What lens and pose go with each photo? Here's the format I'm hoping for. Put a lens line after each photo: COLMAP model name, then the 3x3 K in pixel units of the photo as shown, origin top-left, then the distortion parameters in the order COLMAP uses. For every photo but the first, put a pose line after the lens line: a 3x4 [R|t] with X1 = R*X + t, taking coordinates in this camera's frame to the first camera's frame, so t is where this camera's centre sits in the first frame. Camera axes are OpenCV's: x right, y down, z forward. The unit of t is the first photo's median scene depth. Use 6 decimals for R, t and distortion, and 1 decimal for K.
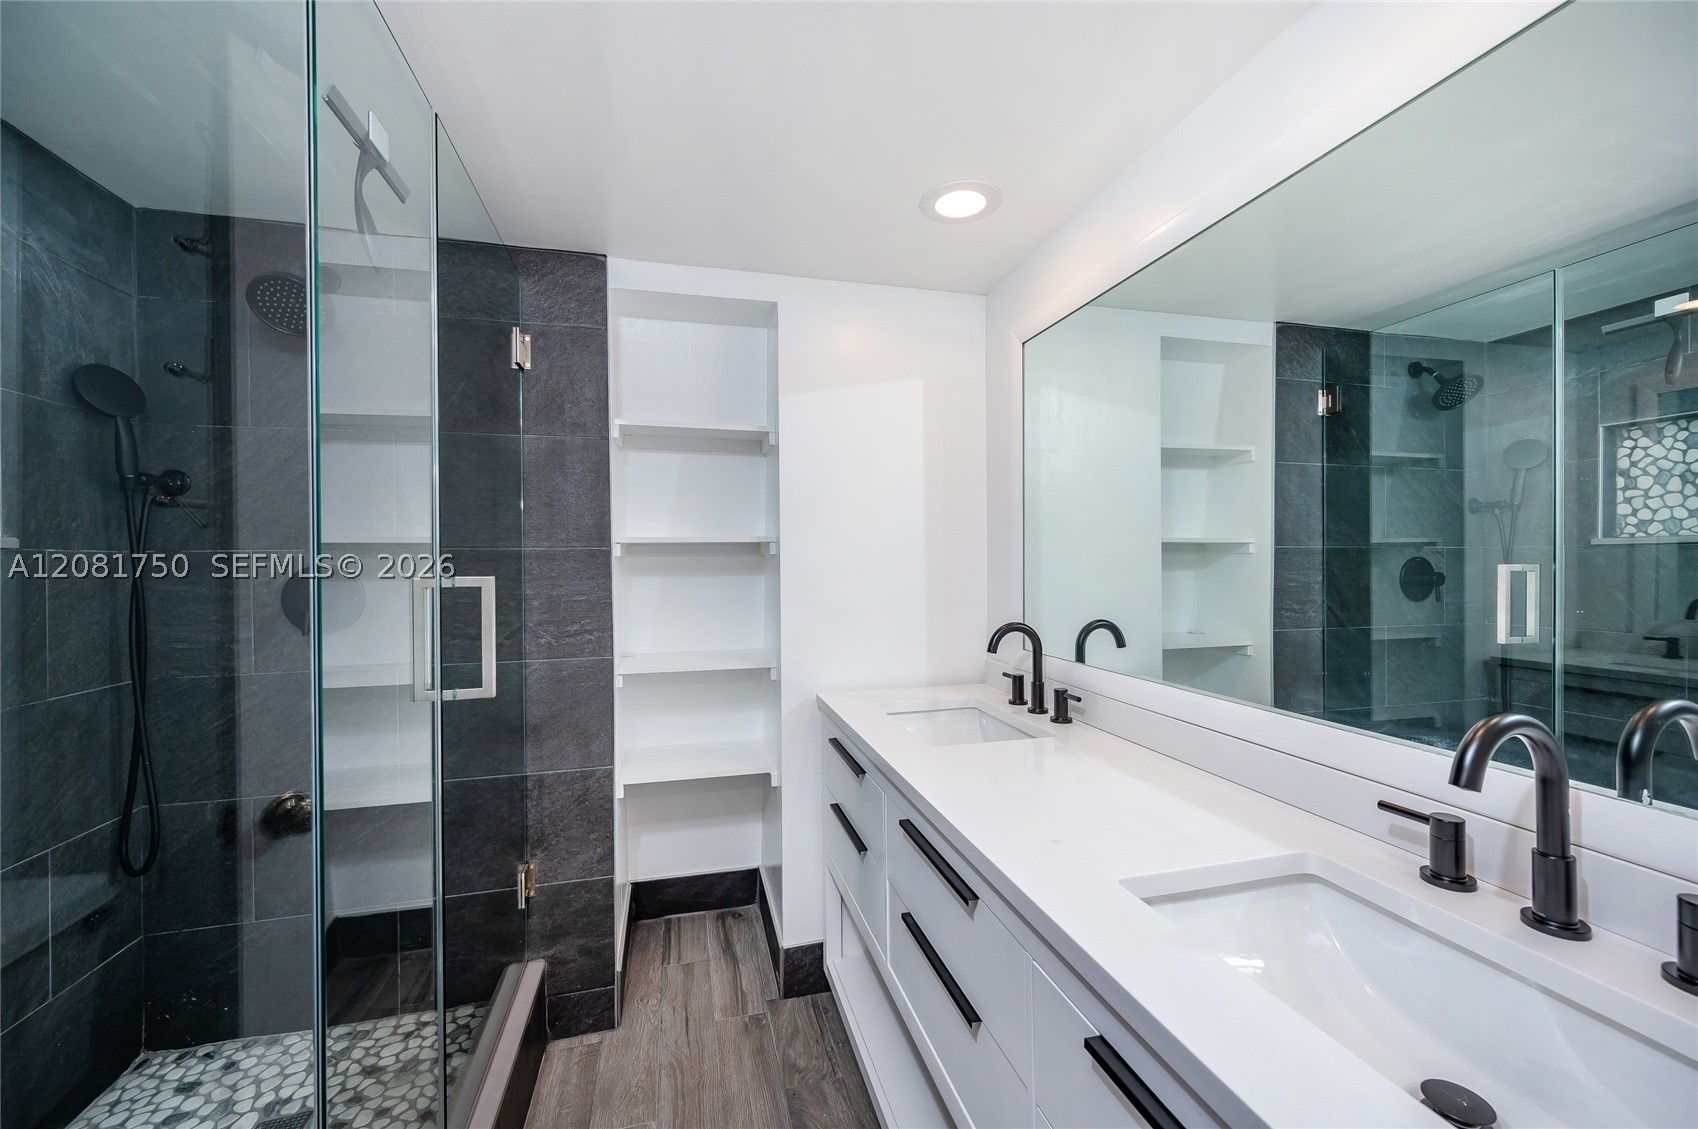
lens RADIAL K [[672.3, 0, 844.6], [0, 672.3, 564.2], [0, 0, 1]] dist [0.000346, -0.000332]
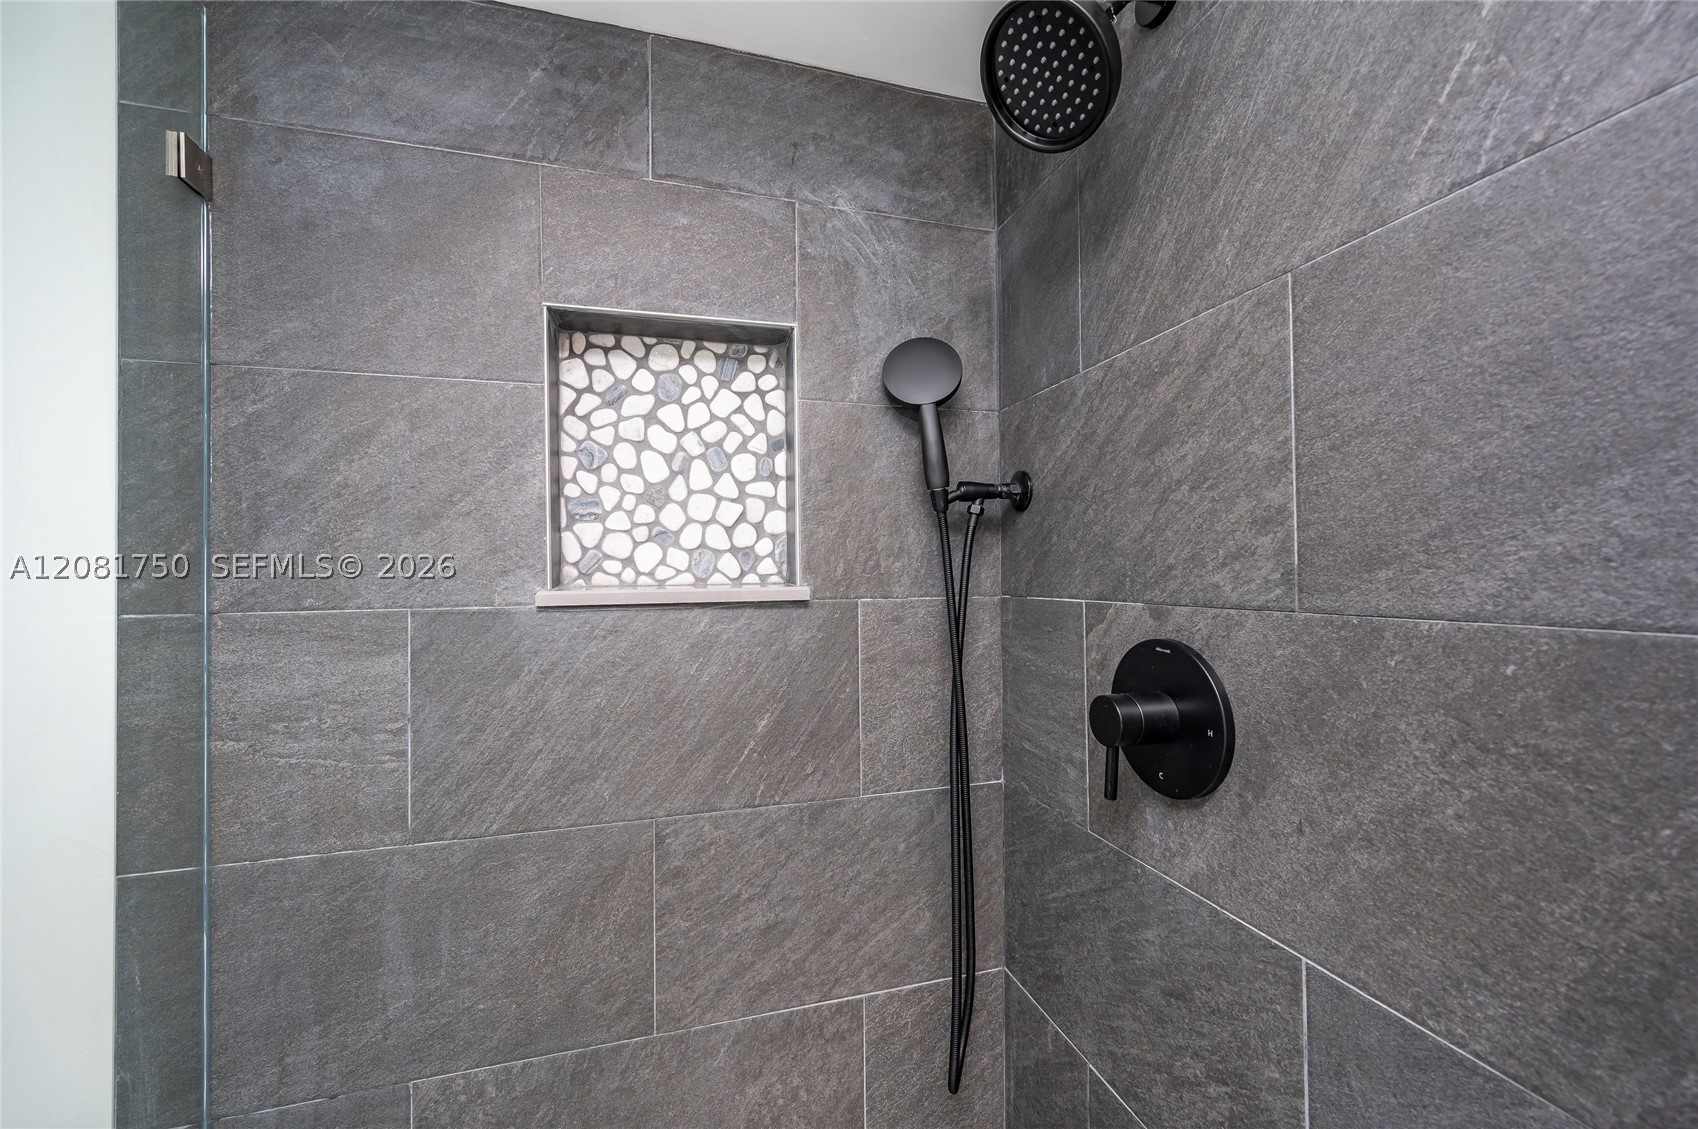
lens RADIAL K [[672.3, 0, 844.6], [0, 672.3, 564.2], [0, 0, 1]] dist [0.000346, -0.000332]
pose [[0.037673, -0.006031, -0.999272, -0.407364], [0.005777, 0.999966, -0.005818, -0.054590], [0.999273, -0.005553, 0.037707, 0.915091]]
